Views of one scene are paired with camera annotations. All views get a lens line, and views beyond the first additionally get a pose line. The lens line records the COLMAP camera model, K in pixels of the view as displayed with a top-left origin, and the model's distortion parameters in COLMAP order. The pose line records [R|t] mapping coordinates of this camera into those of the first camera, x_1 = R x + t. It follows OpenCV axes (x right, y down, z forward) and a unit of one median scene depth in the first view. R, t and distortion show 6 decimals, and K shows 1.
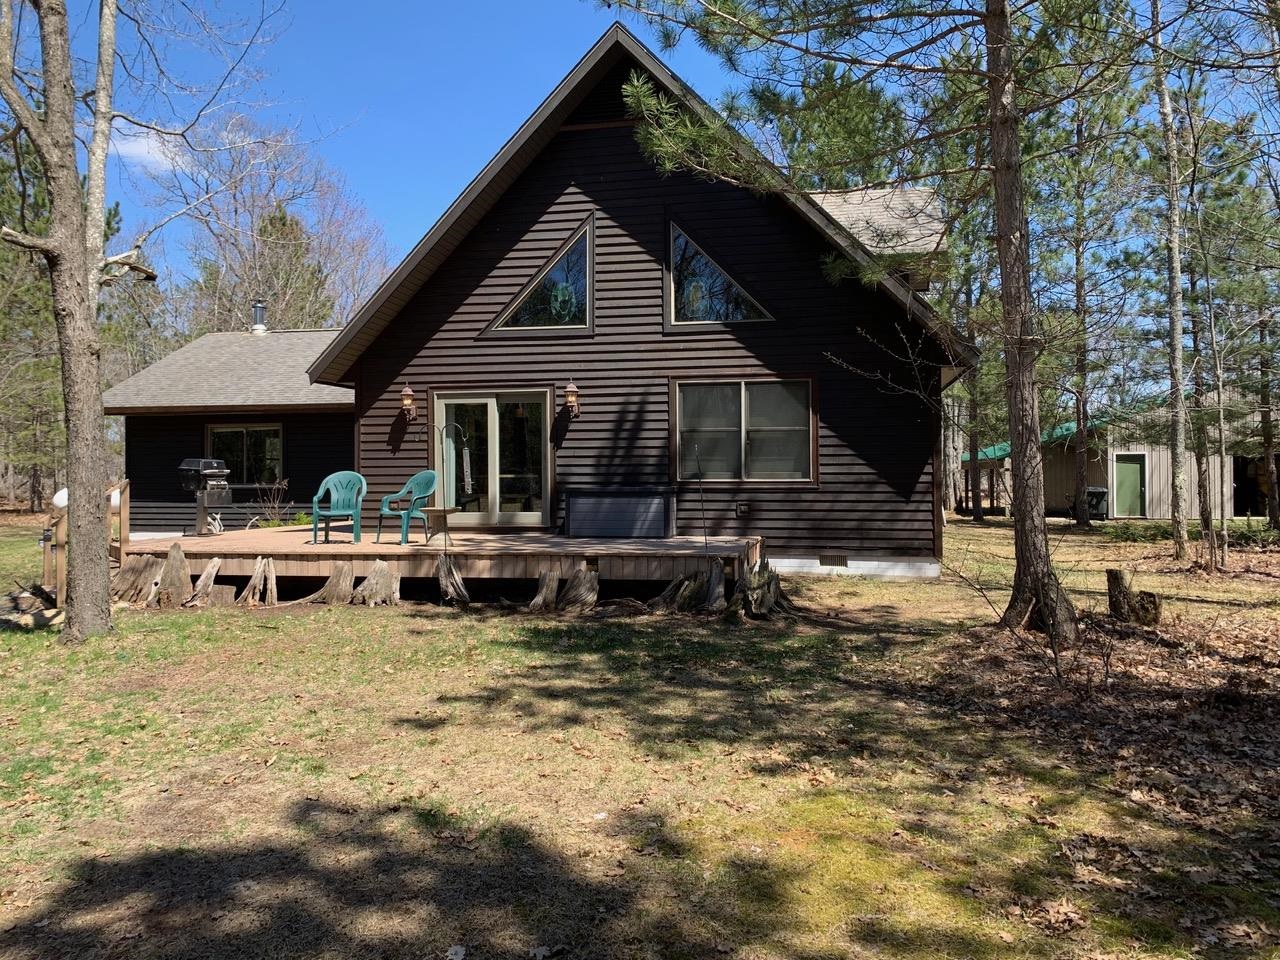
lens RADIAL K [[961.6, 0, 640.0], [0, 961.6, 480.0], [0, 0, 1]] dist [0.113561, 0.000162]
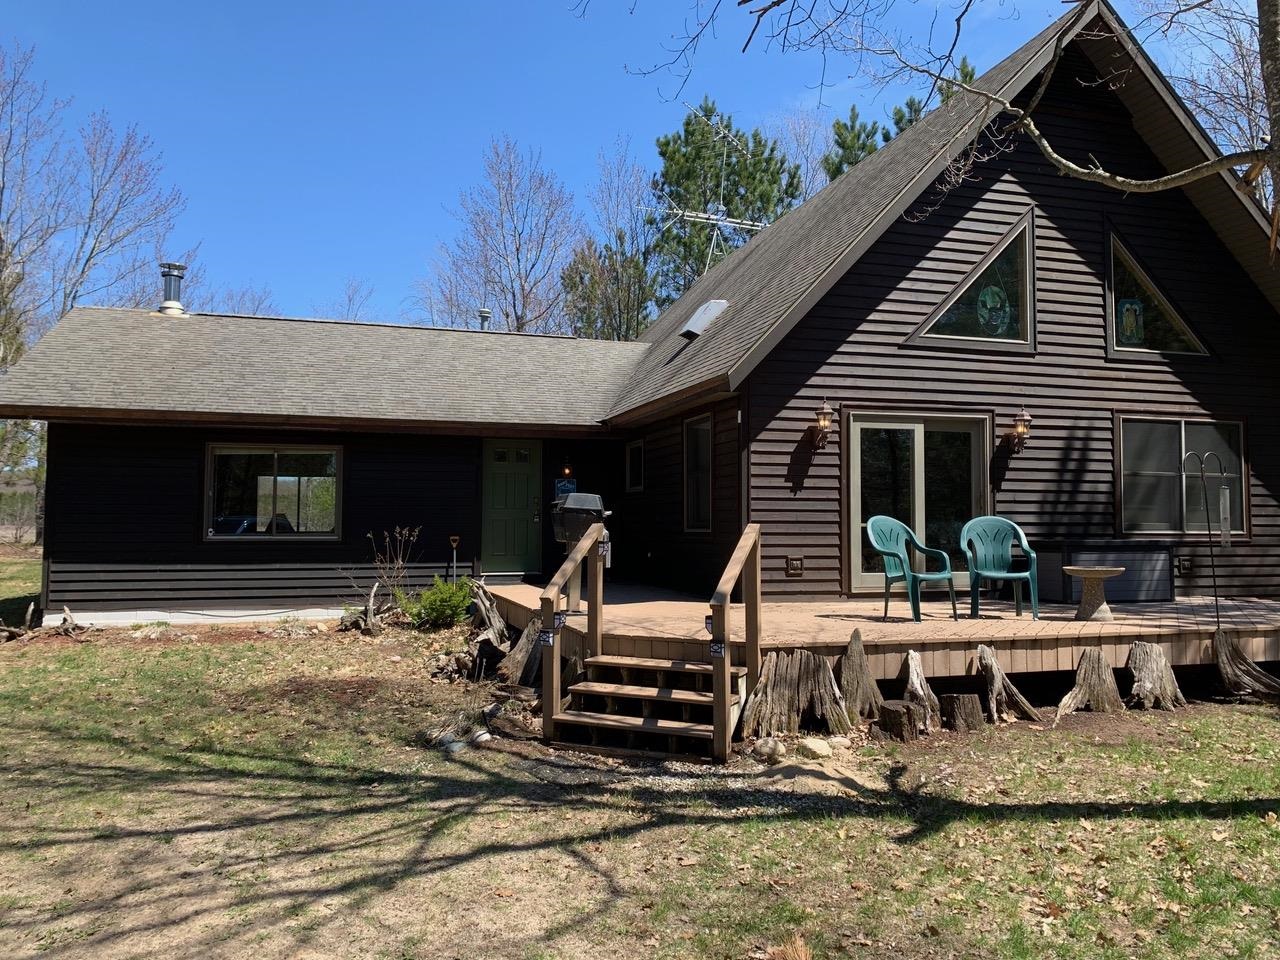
lens RADIAL K [[998.8, 0, 640.0], [0, 998.8, 480.0], [0, 0, 1]] dist [0.009566, 0.001948]
pose [[0.882022, 0.029432, 0.470288, -0.744030], [-0.004422, 0.998520, -0.054198, 0.004192], [-0.471188, 0.045724, 0.880847, 0.417626]]
